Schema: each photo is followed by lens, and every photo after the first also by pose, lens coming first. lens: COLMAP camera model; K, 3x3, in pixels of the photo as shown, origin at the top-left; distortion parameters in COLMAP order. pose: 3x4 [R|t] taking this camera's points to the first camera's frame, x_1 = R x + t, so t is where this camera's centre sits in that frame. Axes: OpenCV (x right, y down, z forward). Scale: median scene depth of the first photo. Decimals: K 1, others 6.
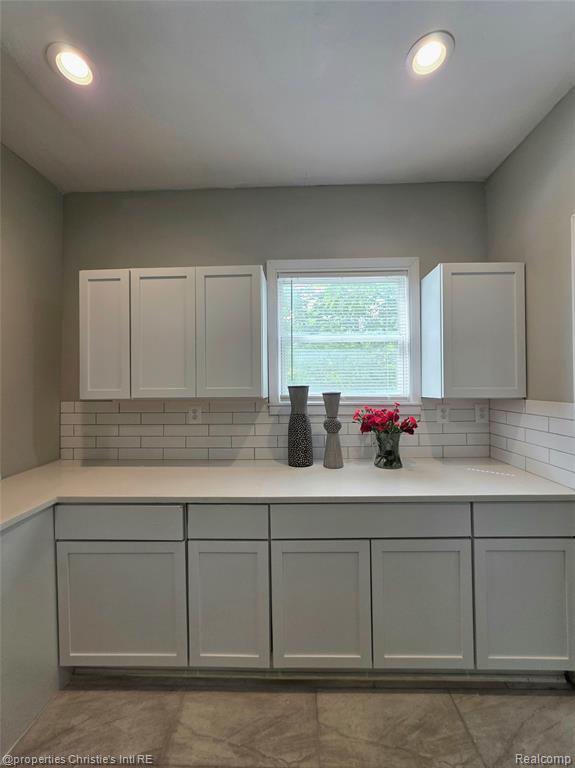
lens RADIAL K [[307.7, 0, 287.5], [0, 307.7, 384.0], [0, 0, 1]] dist [0.000097, -0.000006]
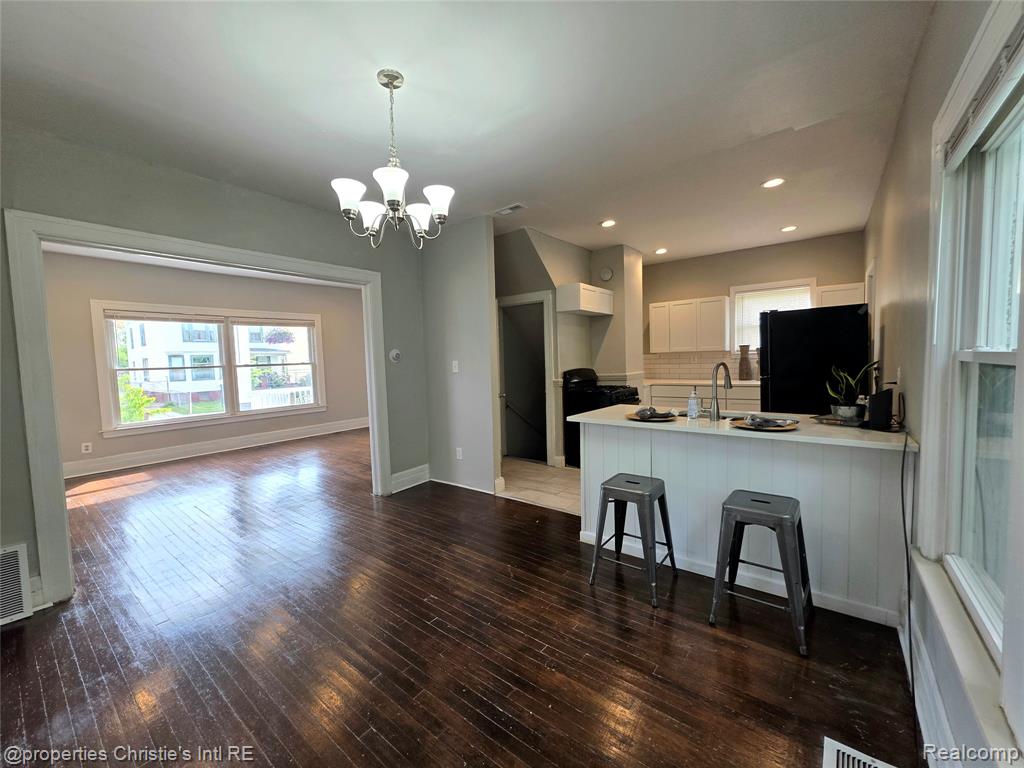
lens RADIAL K [[410.3, 0, 512.0], [0, 410.3, 384.0], [0, 0, 1]] dist [0.000097, -0.000006]
pose [[0.817703, 0.026372, -0.575036, 0.376951], [0.022777, 0.996686, 0.078098, 0.015205], [0.575189, -0.076958, 0.814392, -2.439769]]
